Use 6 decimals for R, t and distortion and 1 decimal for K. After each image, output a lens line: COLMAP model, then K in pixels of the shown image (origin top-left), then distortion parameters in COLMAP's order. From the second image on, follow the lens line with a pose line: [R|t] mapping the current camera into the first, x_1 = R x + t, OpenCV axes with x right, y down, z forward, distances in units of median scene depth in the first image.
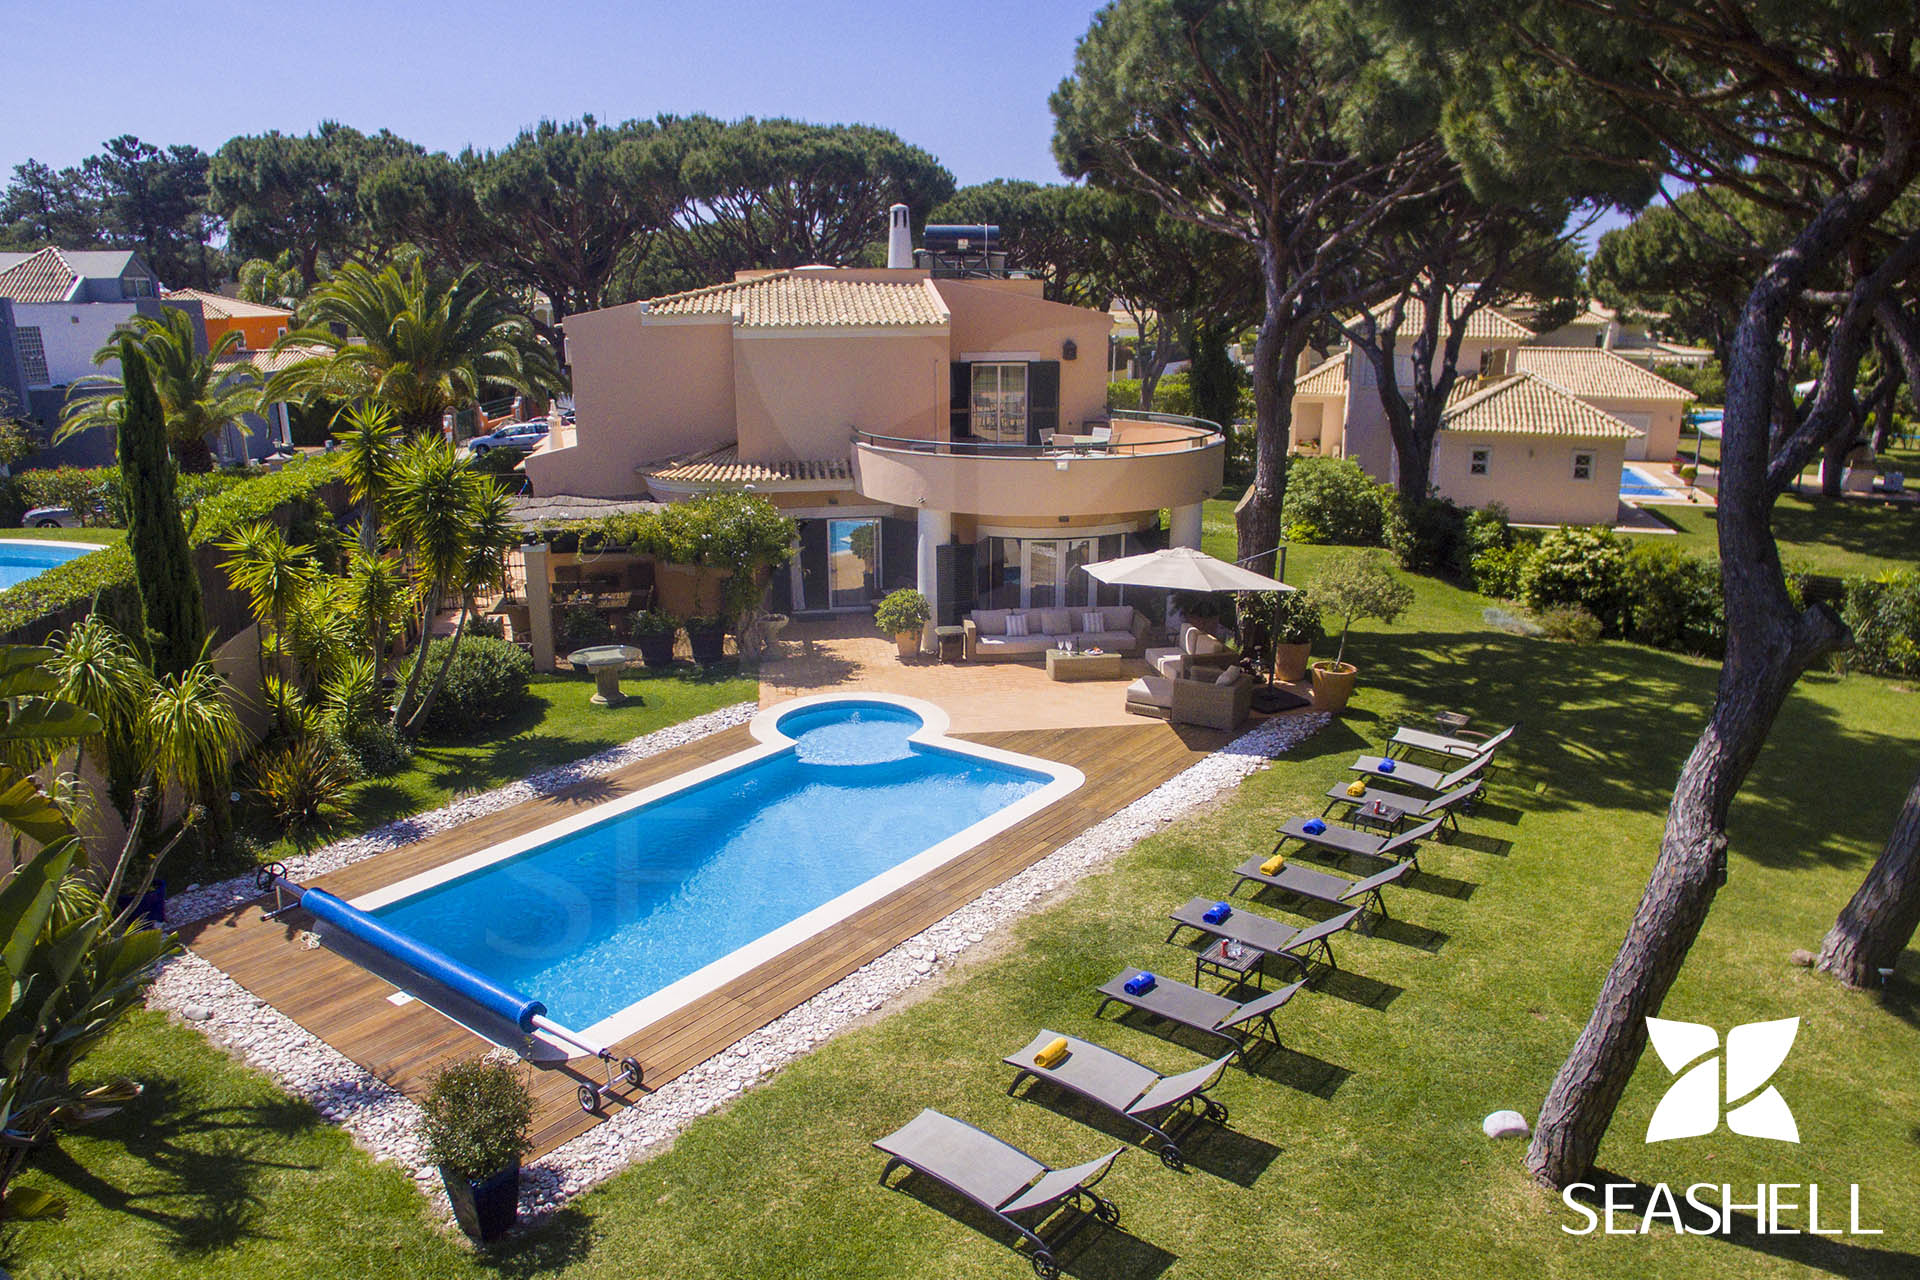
lens RADIAL K [[1276.9, 0, 954.7], [0, 1276.9, 692.3], [0, 0, 1]] dist [-0.112931, 0.076458]
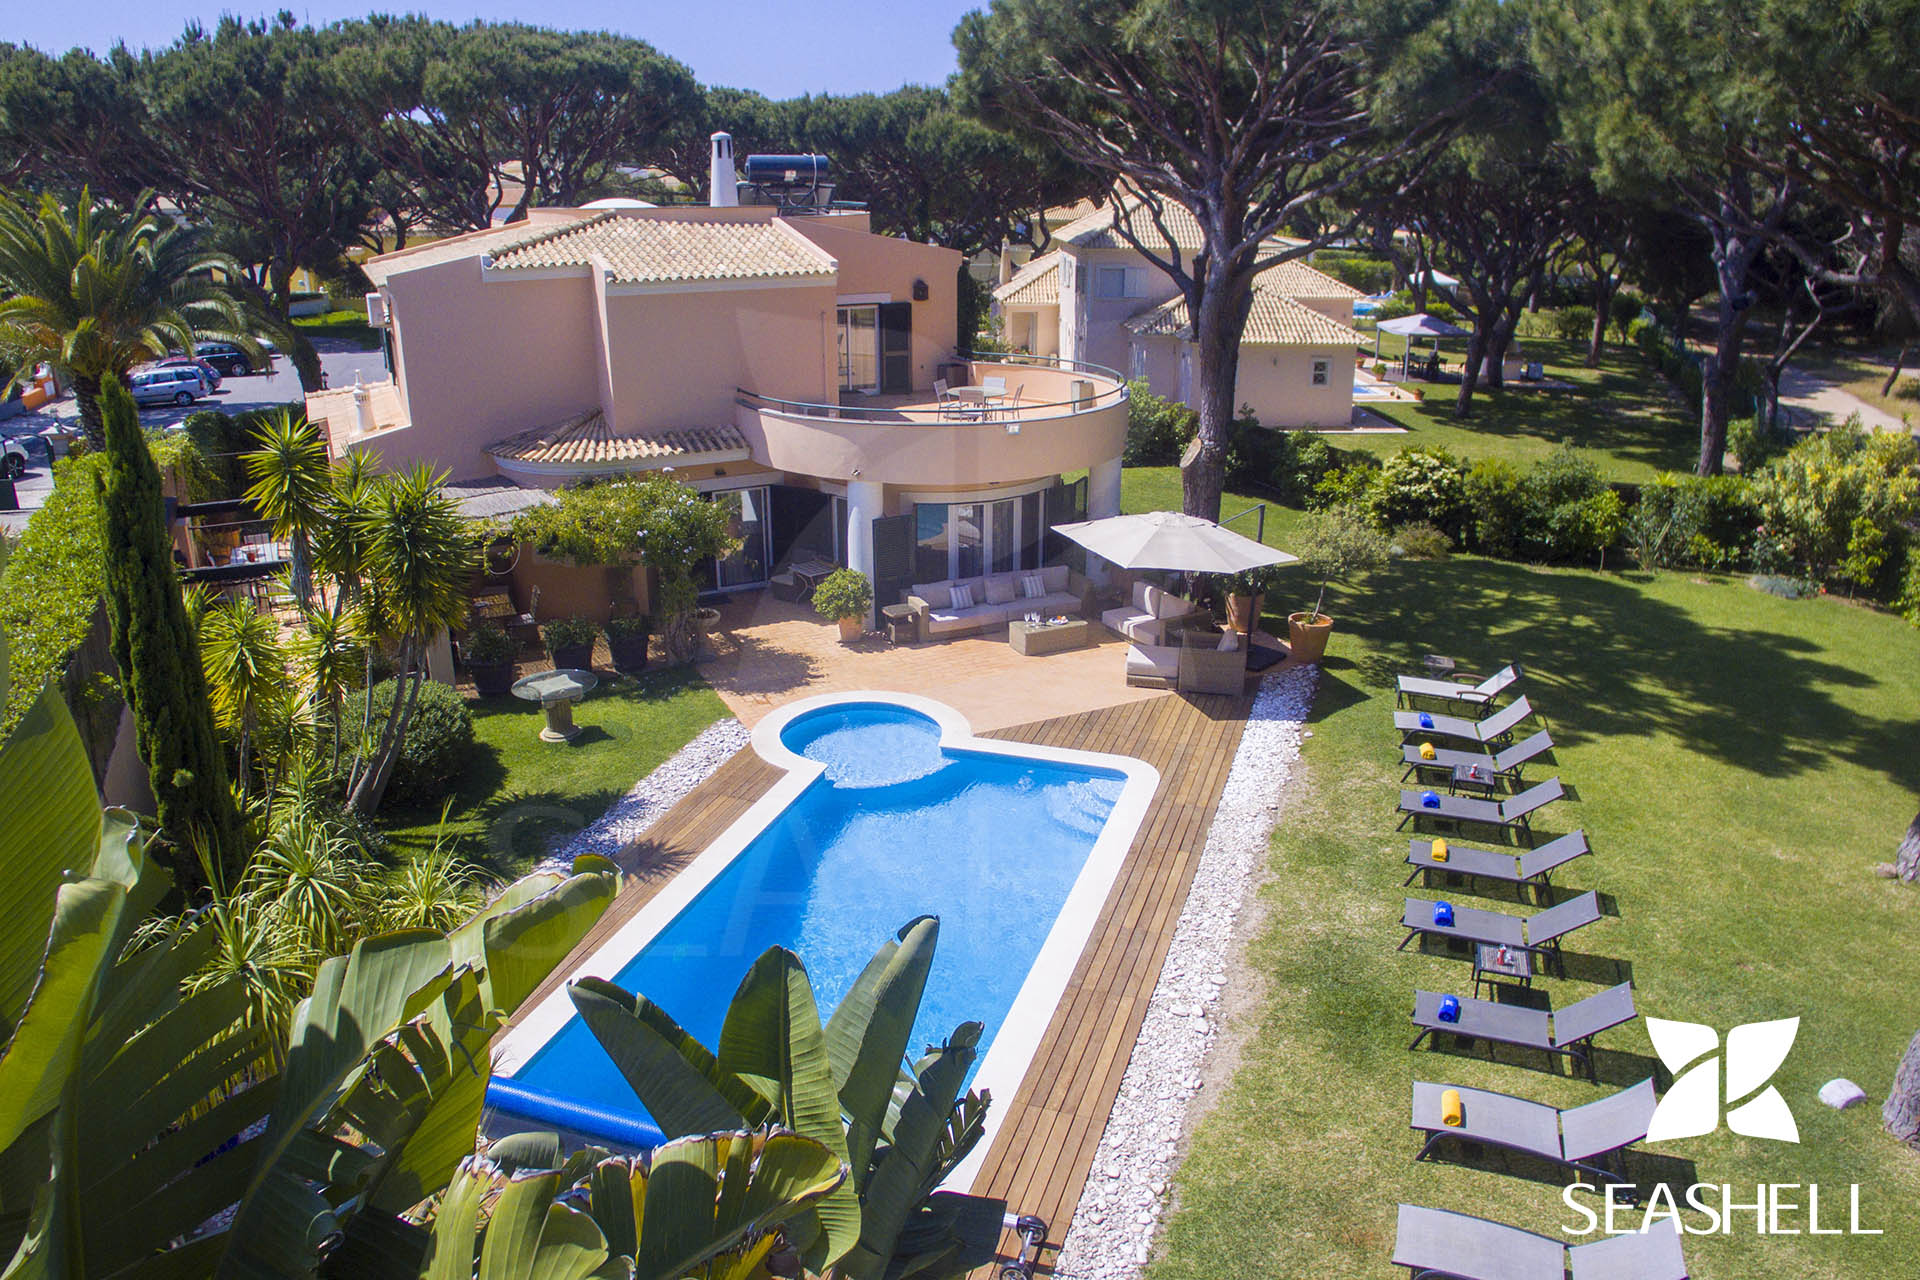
lens RADIAL K [[1291.1, 0, 960.0], [0, 1291.1, 640.0], [0, 0, 1]] dist [-0.110908, 0.066101]
pose [[0.950925, -0.100467, 0.292656, -0.235505], [0.088968, 0.994657, 0.052374, -0.070902], [-0.296354, -0.023767, 0.954782, 0.084245]]
